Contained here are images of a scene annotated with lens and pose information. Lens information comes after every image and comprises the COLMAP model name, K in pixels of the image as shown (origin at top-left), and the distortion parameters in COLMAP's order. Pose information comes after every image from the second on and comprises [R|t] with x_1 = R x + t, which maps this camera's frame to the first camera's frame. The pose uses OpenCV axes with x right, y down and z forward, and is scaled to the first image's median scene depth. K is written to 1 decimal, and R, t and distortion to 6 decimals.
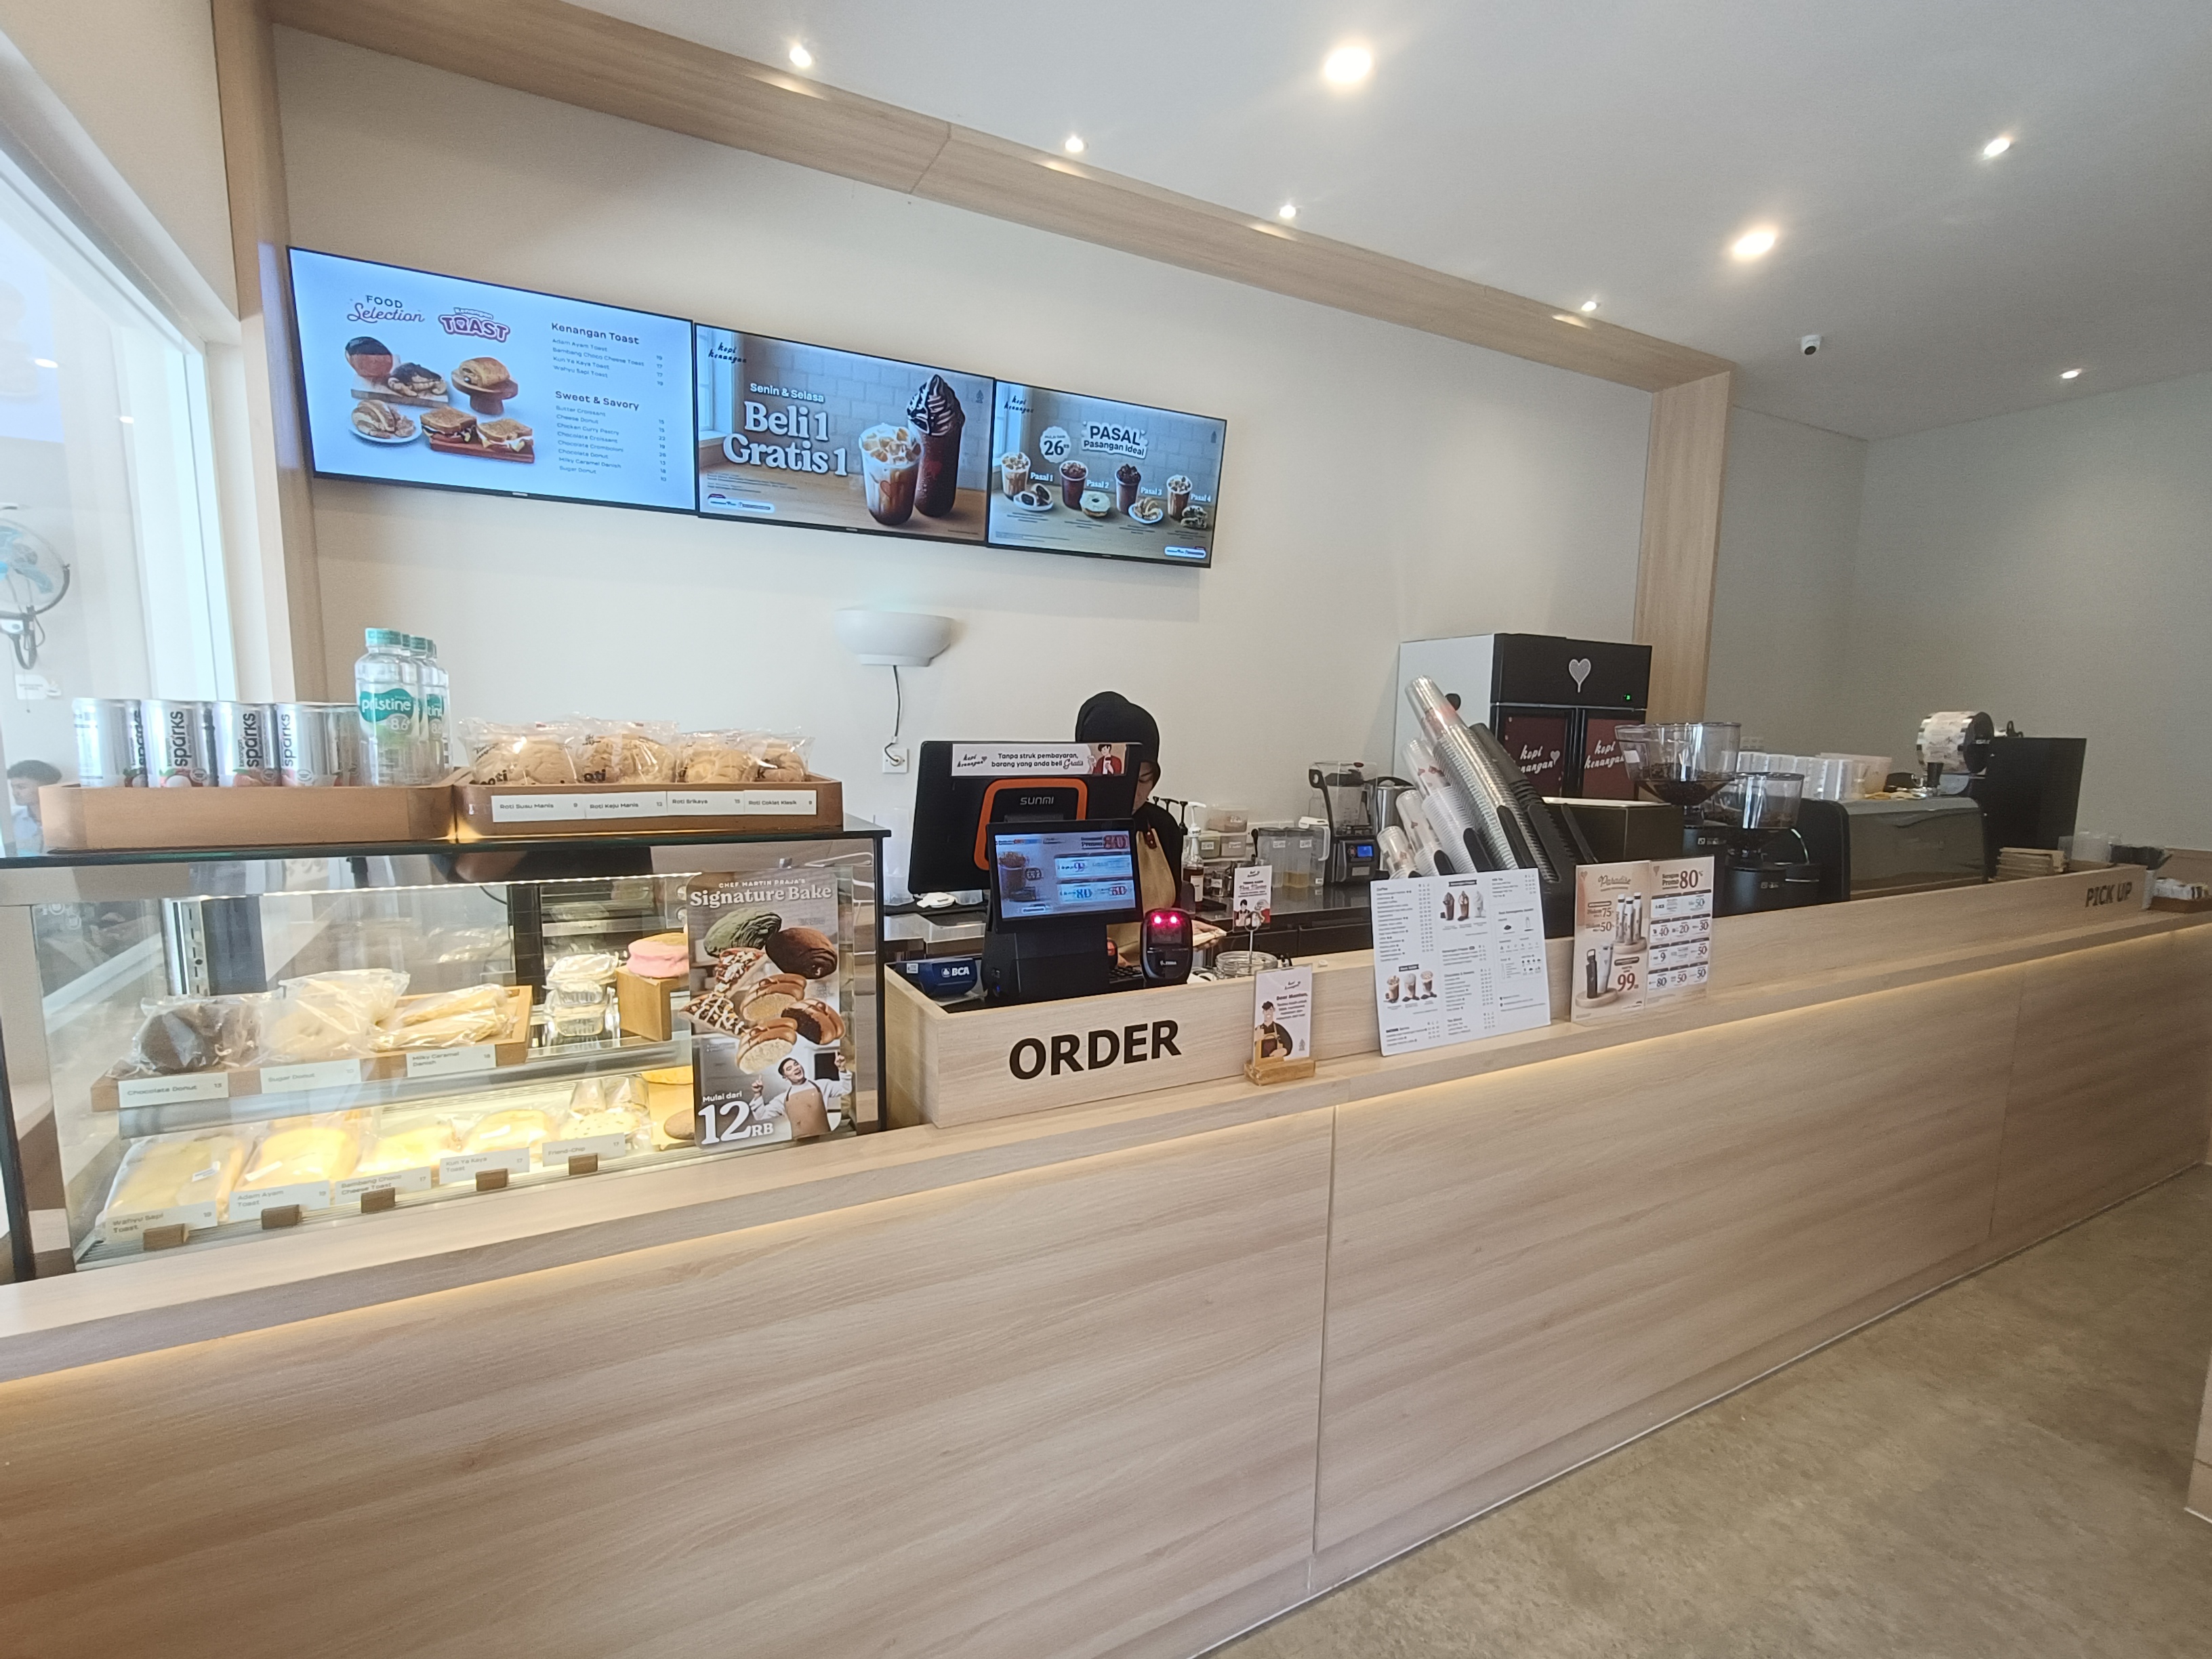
lens RADIAL K [[1022.0, 0, 1101.6], [0, 1022.0, 844.6], [0, 0, 1]] dist [0.006159, 0.000608]
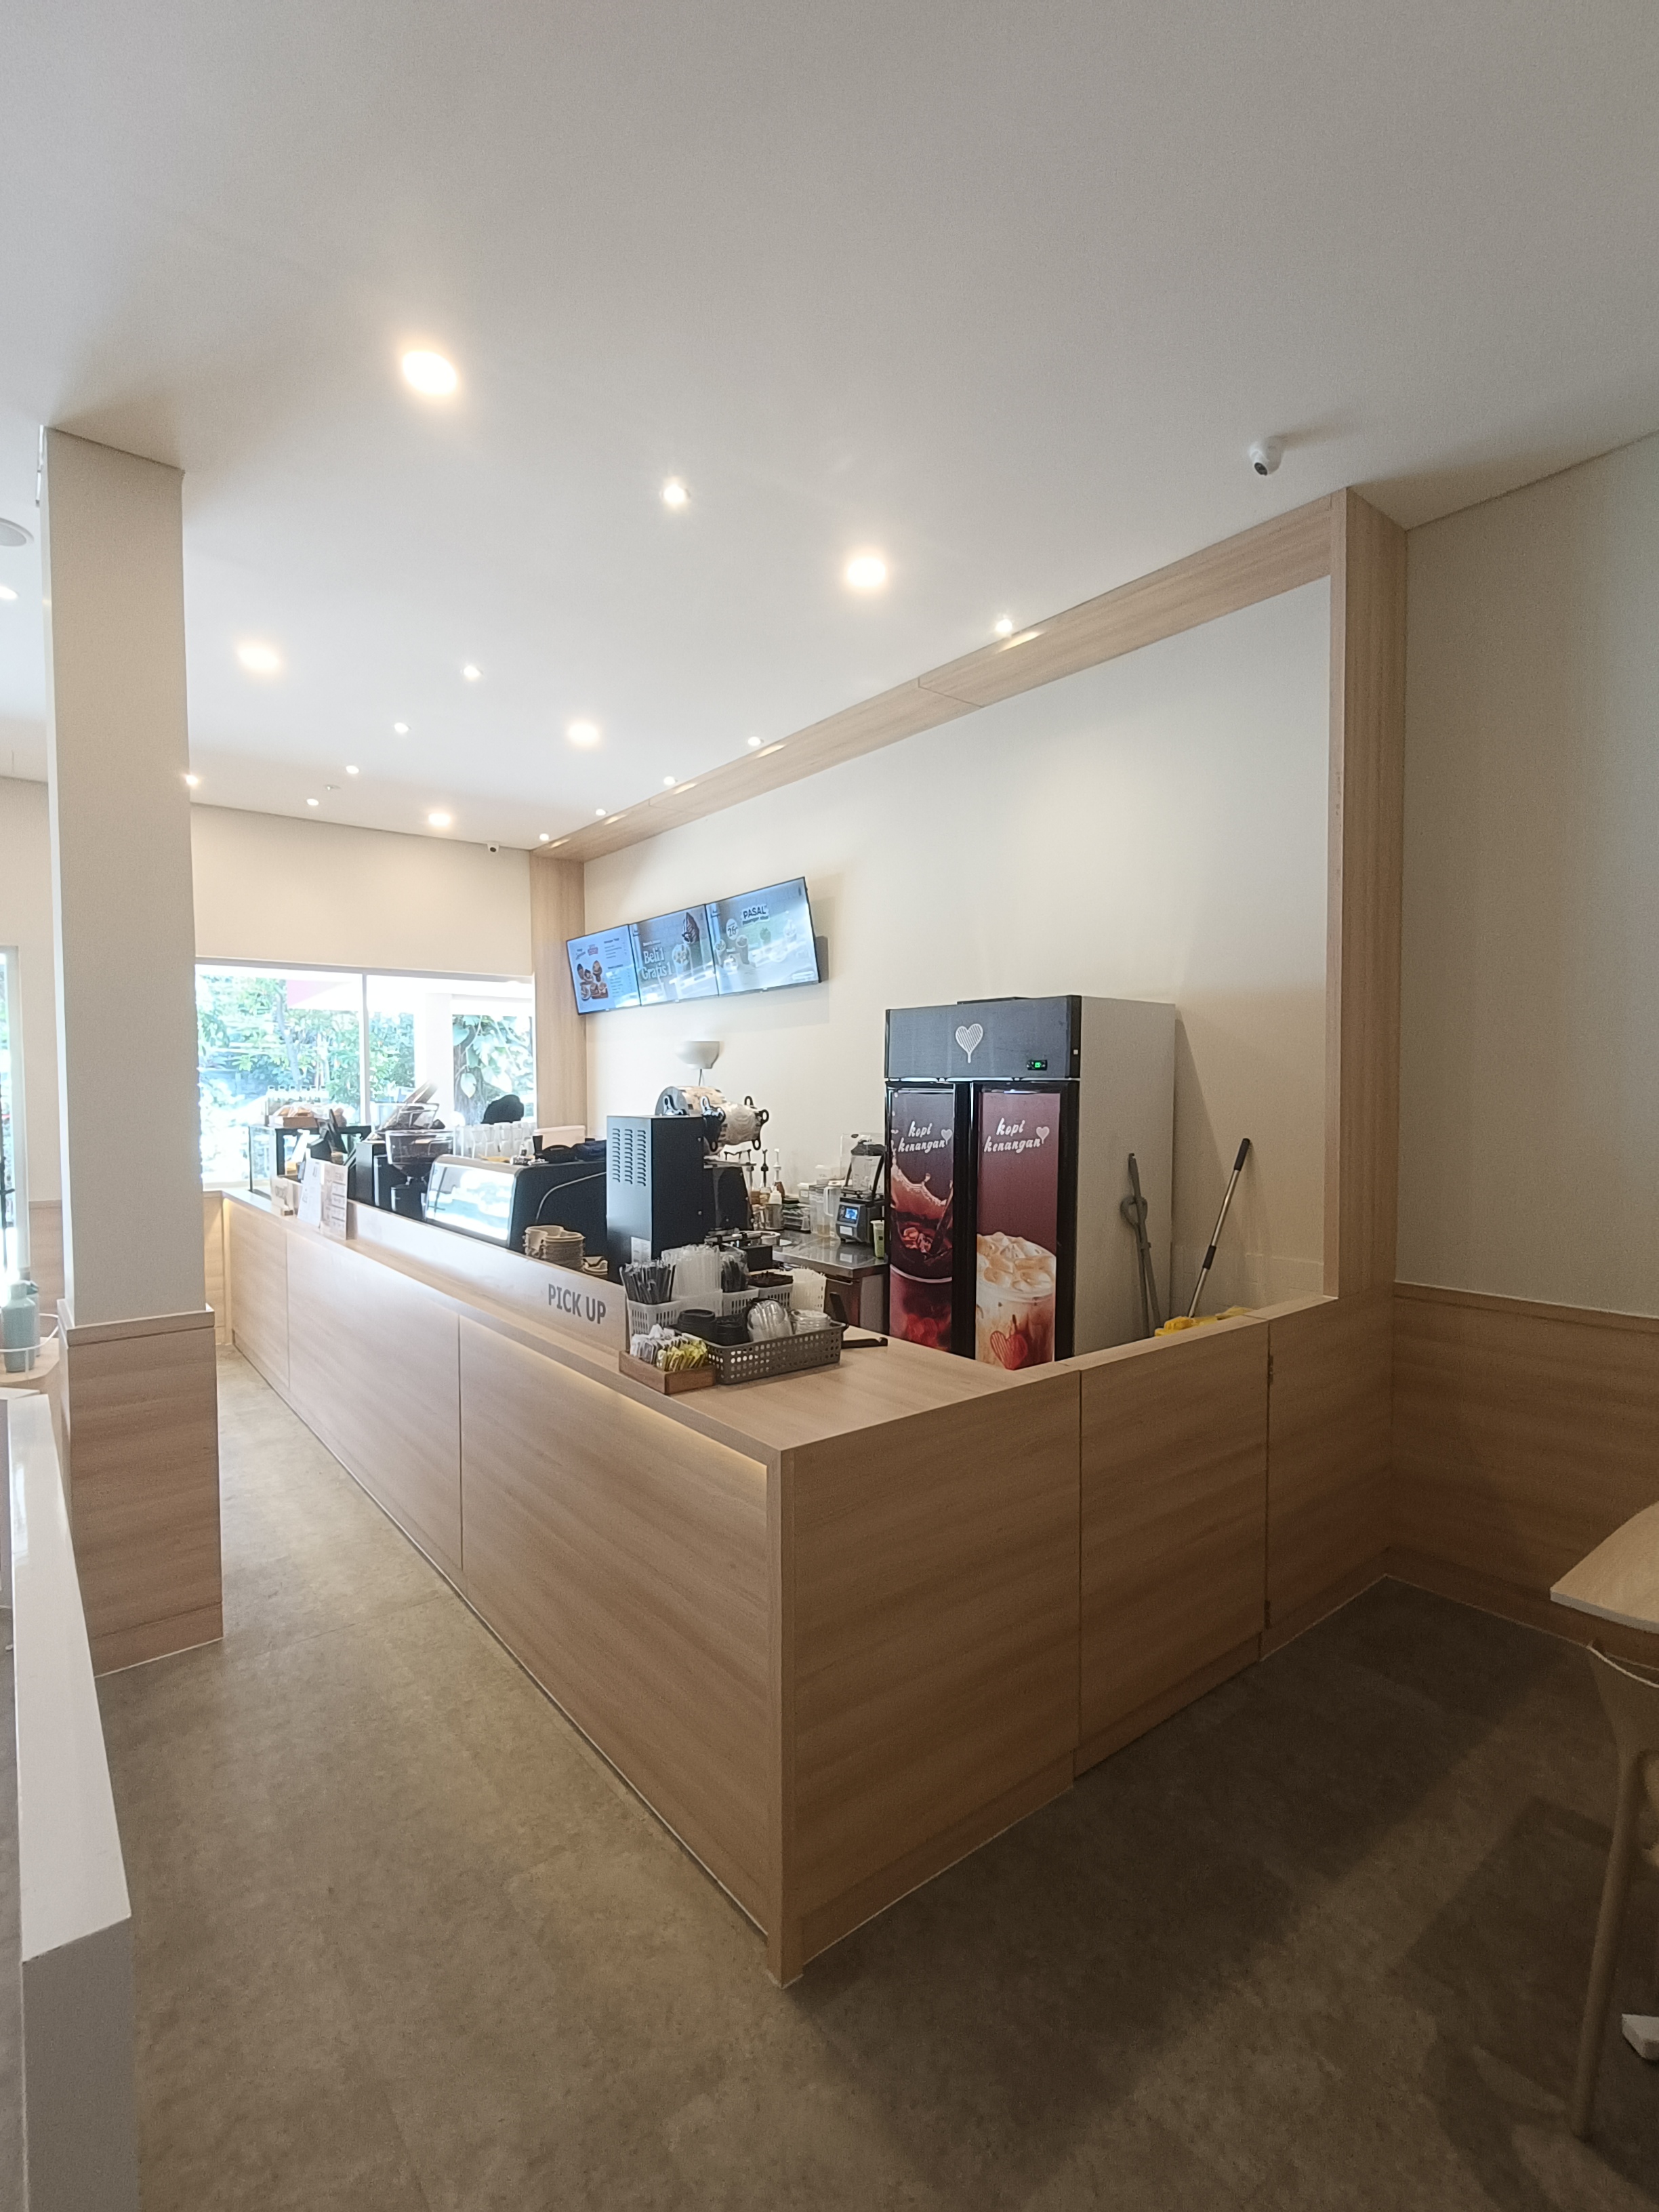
lens RADIAL K [[1022.0, 0, 819.9], [0, 1022.0, 1107.3], [0, 0, 1]] dist [0.006159, 0.000608]
pose [[0.180477, 0.001025, -0.983579, 2.327656], [-0.114251, 0.993252, -0.019929, -0.143286], [0.976921, 0.115971, 0.179376, 1.308092]]
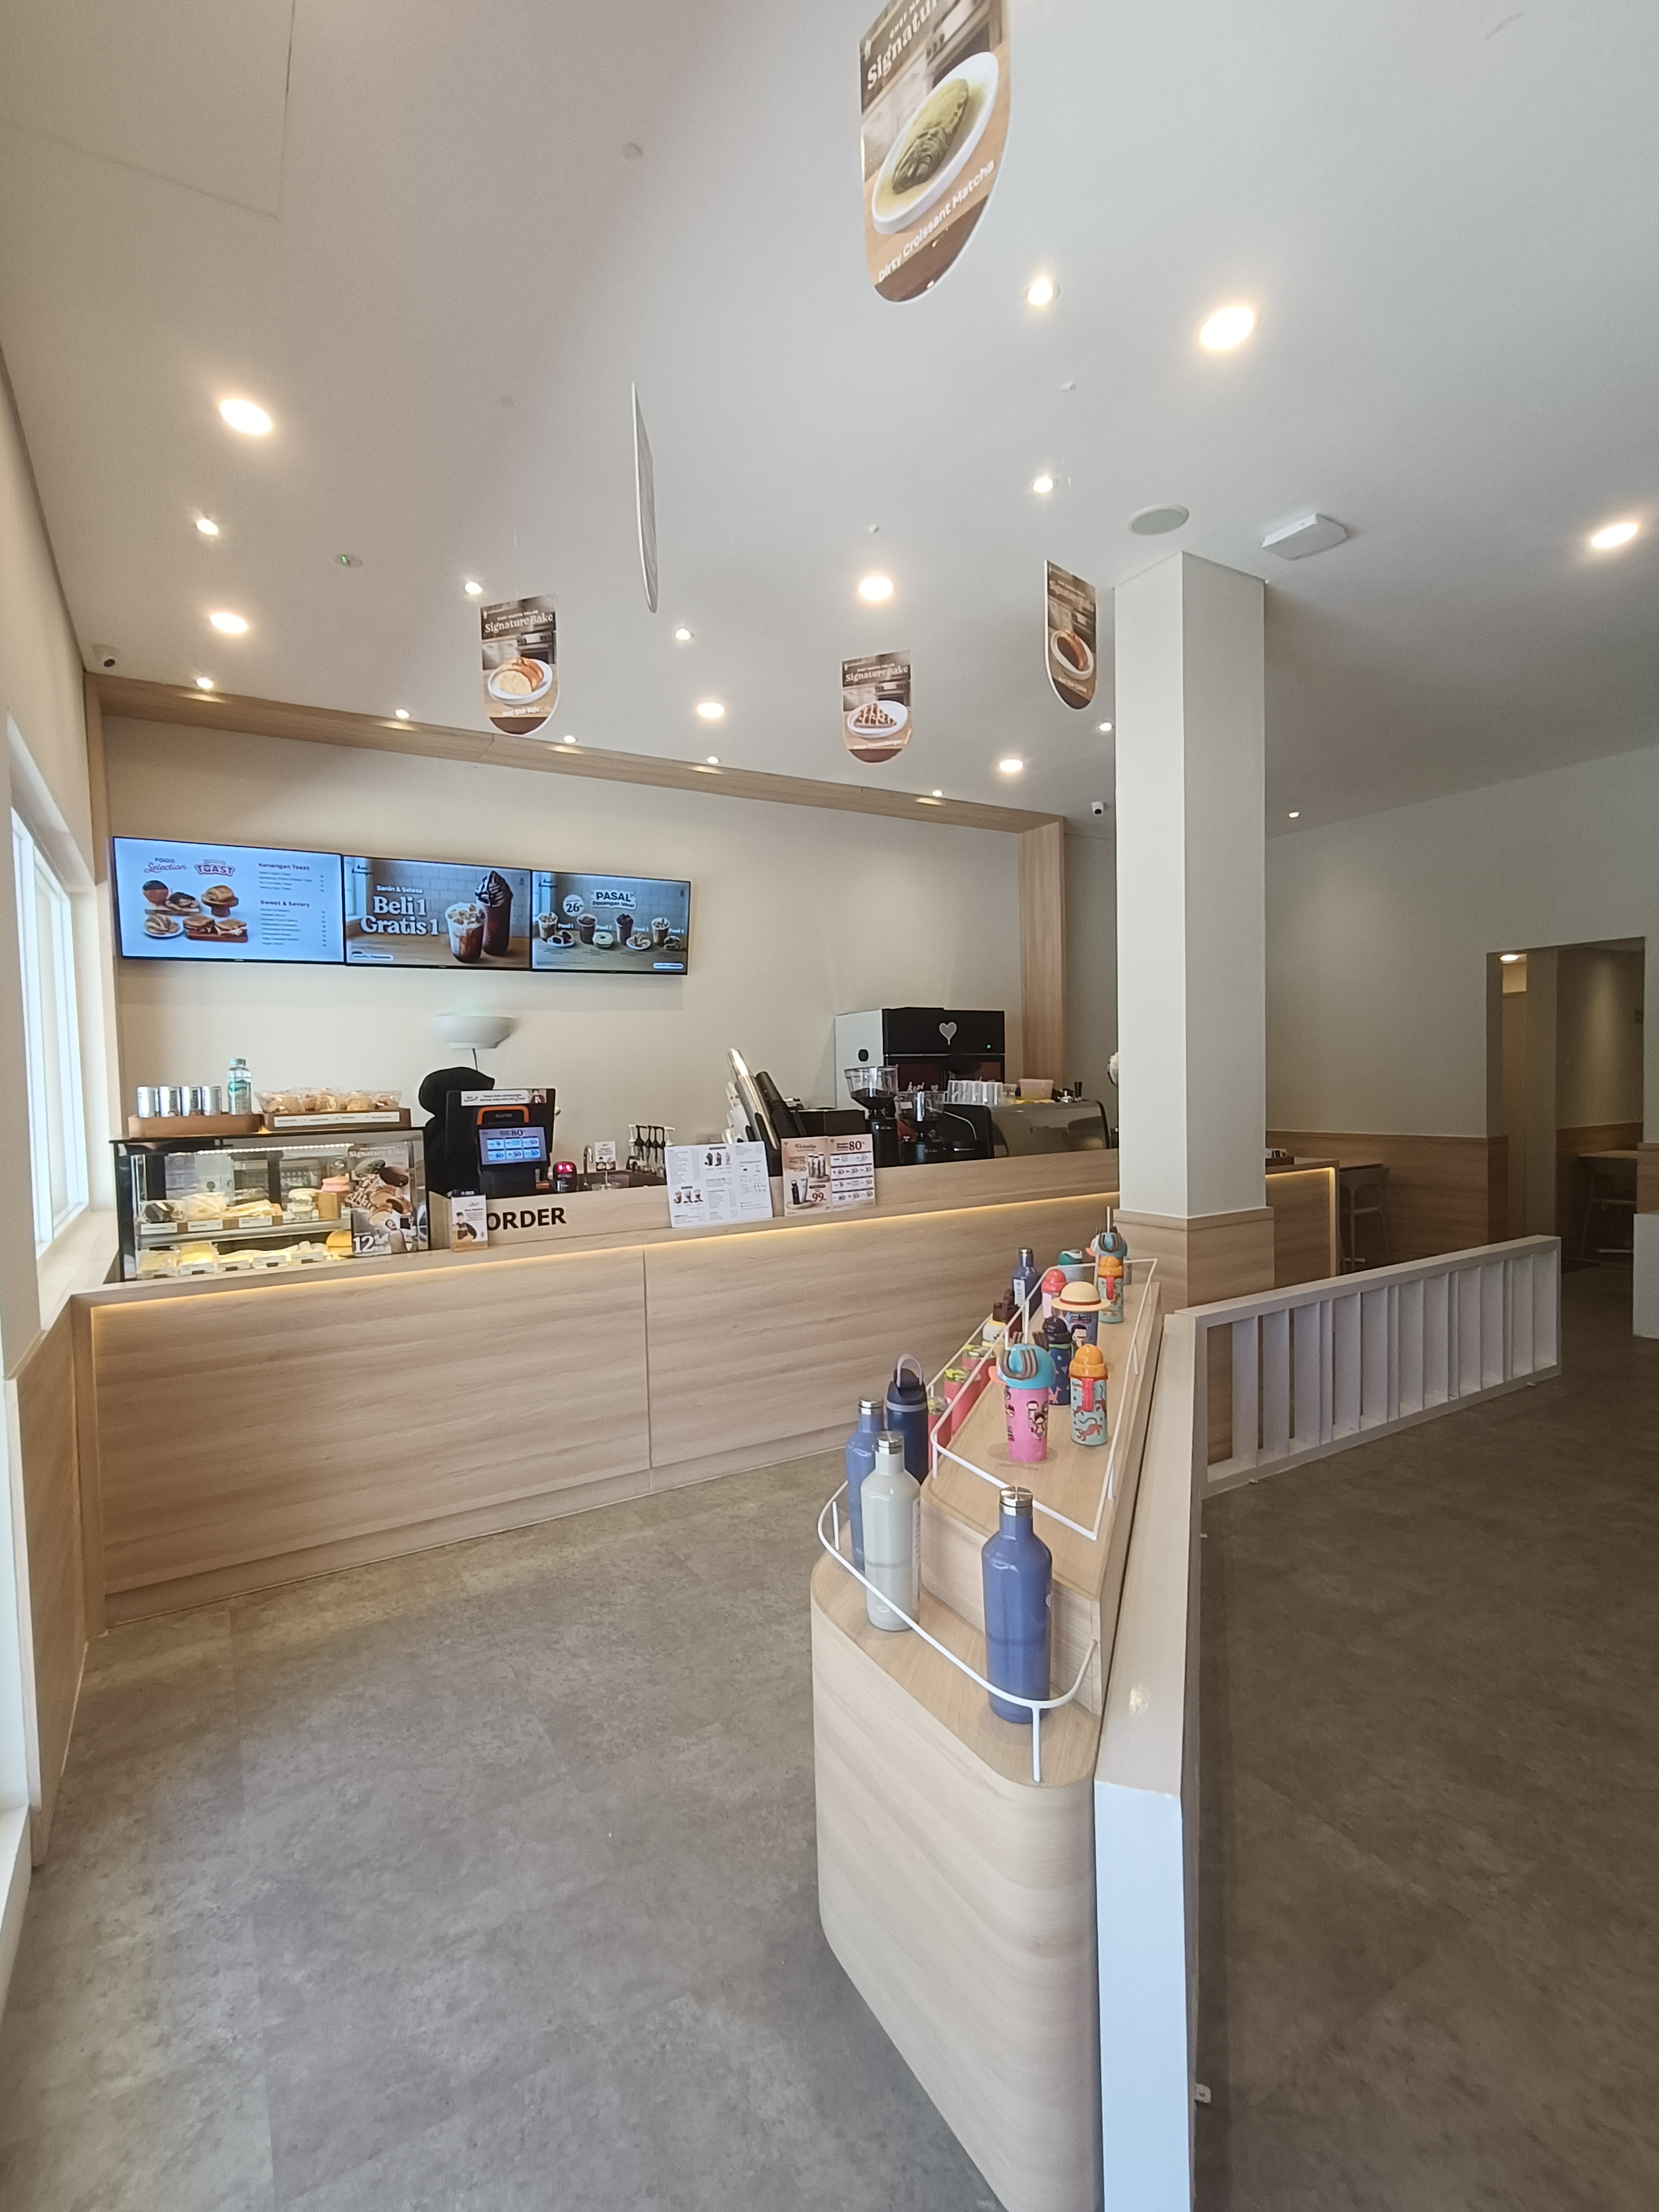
lens RADIAL K [[1022.0, 0, 779.6], [0, 1022.0, 1111.6], [0, 0, 1]] dist [0.006159, 0.000608]
pose [[0.998529, -0.043694, 0.032110, 0.309362], [0.046255, 0.995400, -0.083906, 0.107777], [-0.028296, 0.085268, 0.995956, -0.824070]]
